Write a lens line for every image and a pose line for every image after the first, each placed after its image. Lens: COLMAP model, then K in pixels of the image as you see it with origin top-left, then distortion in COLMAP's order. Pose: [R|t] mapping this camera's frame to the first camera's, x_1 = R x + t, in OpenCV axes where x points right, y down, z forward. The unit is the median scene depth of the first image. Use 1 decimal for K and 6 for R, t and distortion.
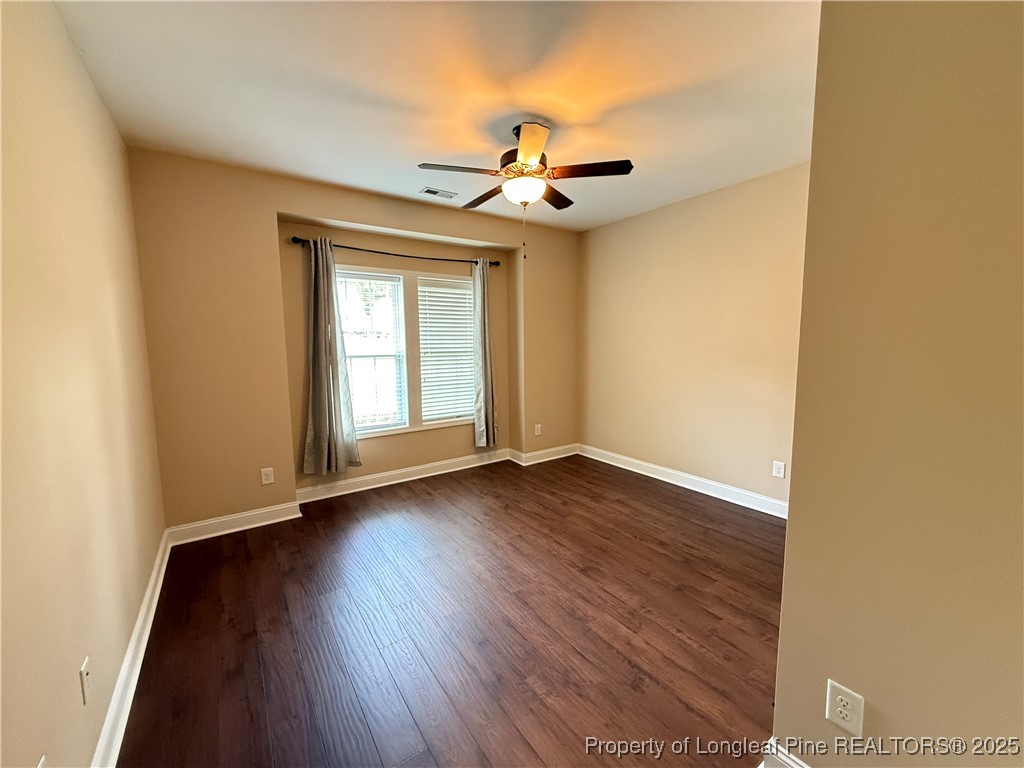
lens RADIAL K [[410.4, 0, 509.1], [0, 410.4, 385.9], [0, 0, 1]] dist [-0.000621, -0.000005]
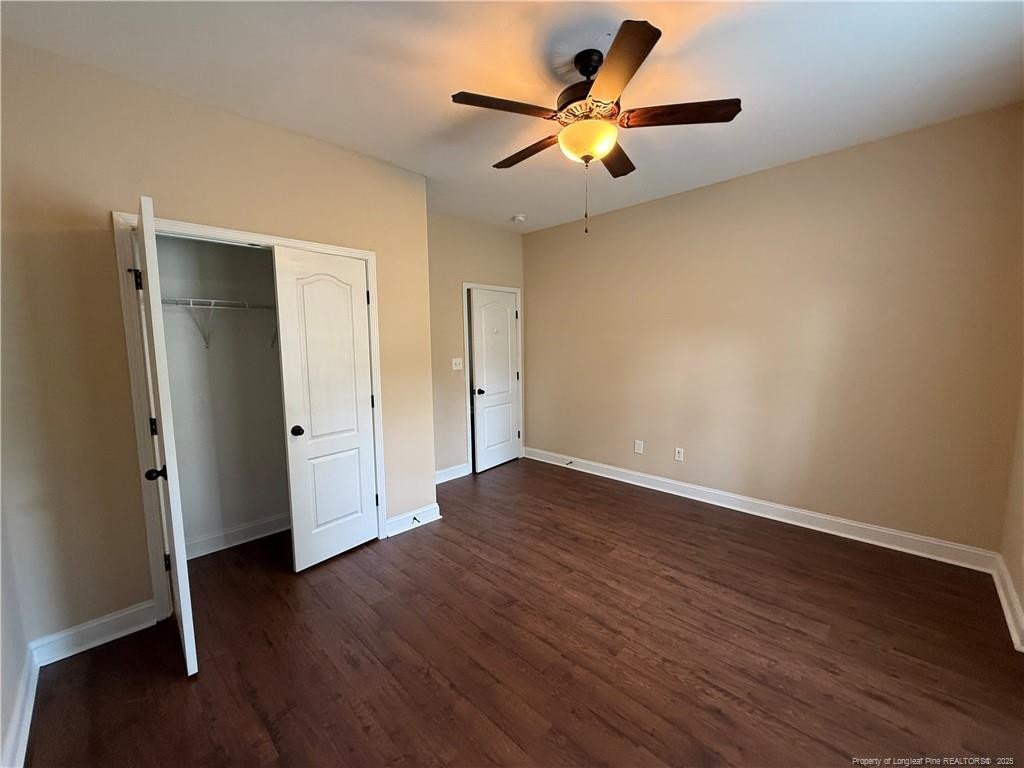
lens RADIAL K [[410.4, 0, 509.1], [0, 410.4, 385.9], [0, 0, 1]] dist [-0.000621, -0.000005]
pose [[-0.982869, 0.041880, -0.179482, 0.296579], [0.002672, 0.976976, 0.213334, -0.176224], [0.184284, 0.209199, -0.960351, 1.592631]]
